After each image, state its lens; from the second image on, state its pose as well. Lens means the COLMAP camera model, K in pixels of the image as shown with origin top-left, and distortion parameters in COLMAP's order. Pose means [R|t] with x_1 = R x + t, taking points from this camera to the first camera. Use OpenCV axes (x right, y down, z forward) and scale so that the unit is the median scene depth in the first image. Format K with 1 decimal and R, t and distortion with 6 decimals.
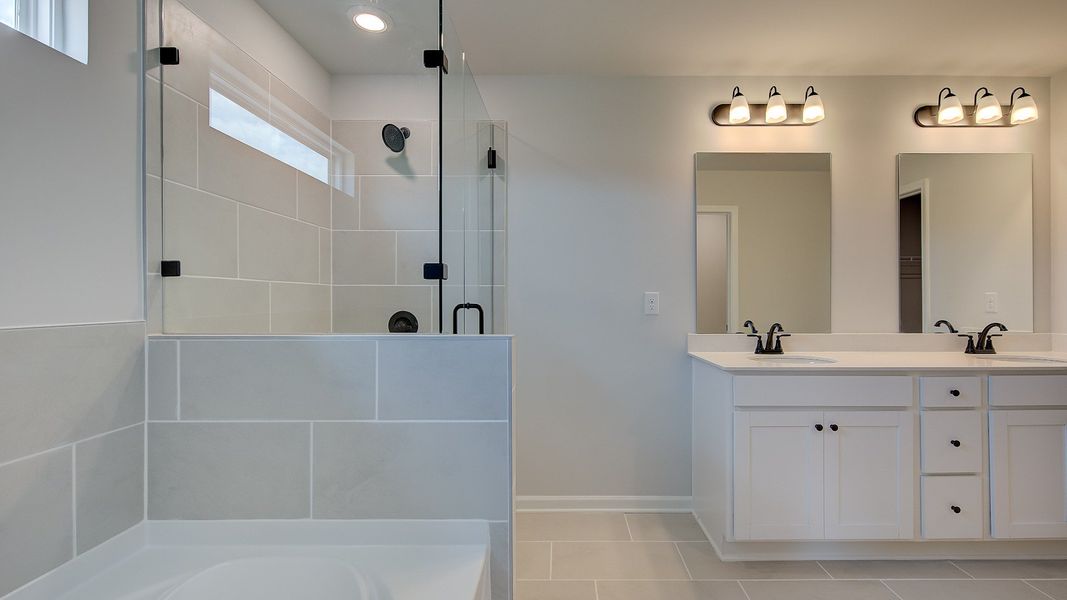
lens RADIAL K [[457.2, 0, 556.5], [0, 457.2, 294.7], [0, 0, 1]] dist [-0.002782, 0.000125]
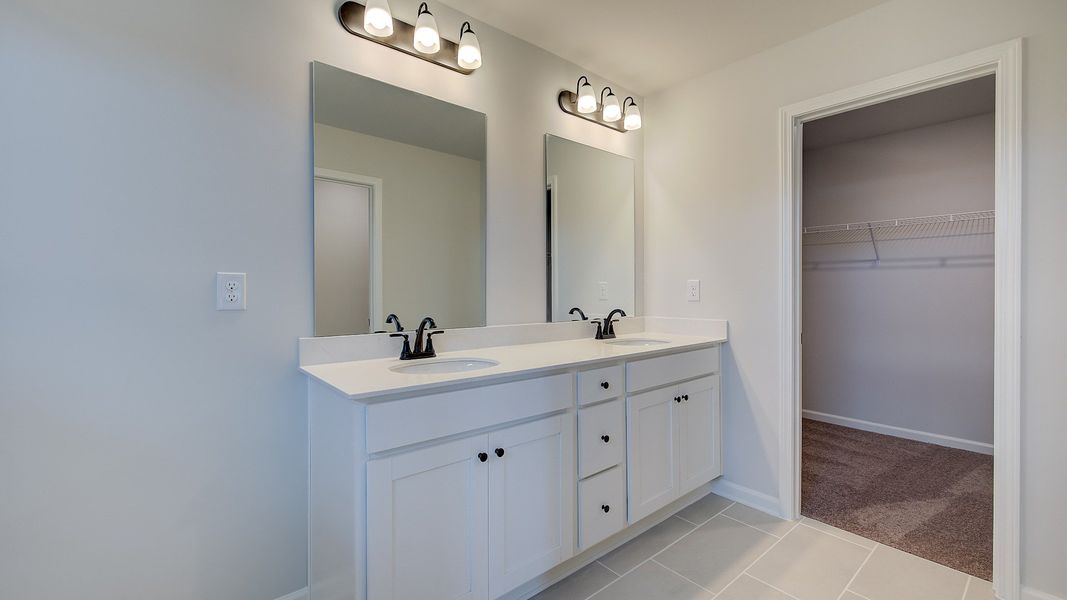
lens RADIAL K [[437.7, 0, 536.5], [0, 437.7, 299.1], [0, 0, 1]] dist [-0.001435, 0.000079]
pose [[0.760301, -0.011592, 0.649467, 0.145855], [-0.005396, 0.999694, 0.024159, 0.013689], [-0.649548, -0.021873, 0.760006, 0.326735]]
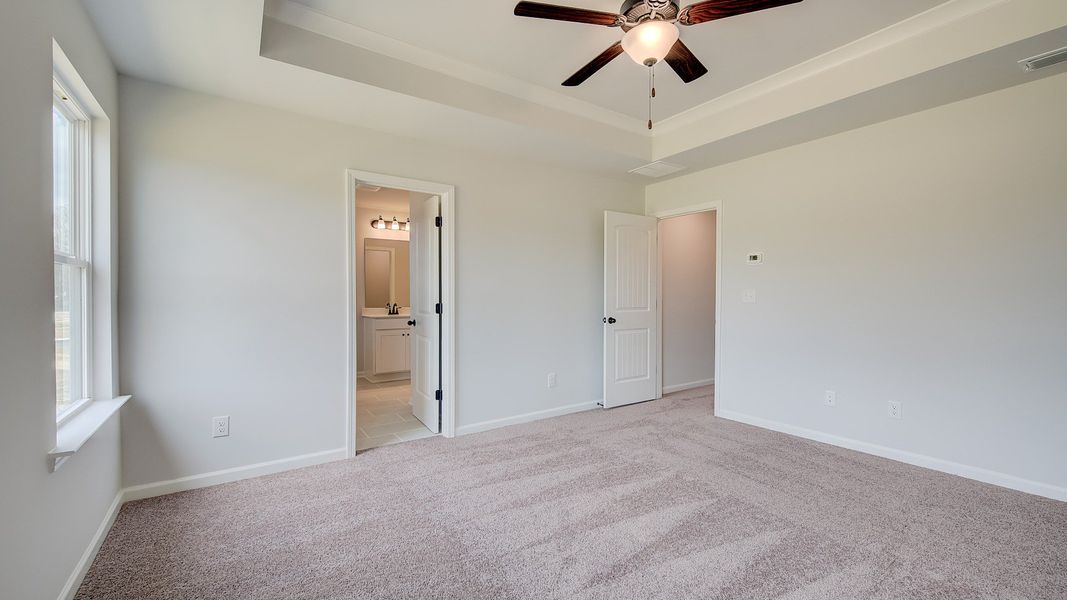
lens RADIAL K [[437.7, 0, 536.5], [0, 437.7, 299.1], [0, 0, 1]] dist [-0.001435, 0.000079]
pose [[0.826391, -0.002647, 0.563090, -0.287498], [-0.003816, 0.999940, 0.010300, 0.008495], [-0.563084, -0.010660, 0.826331, -1.591898]]
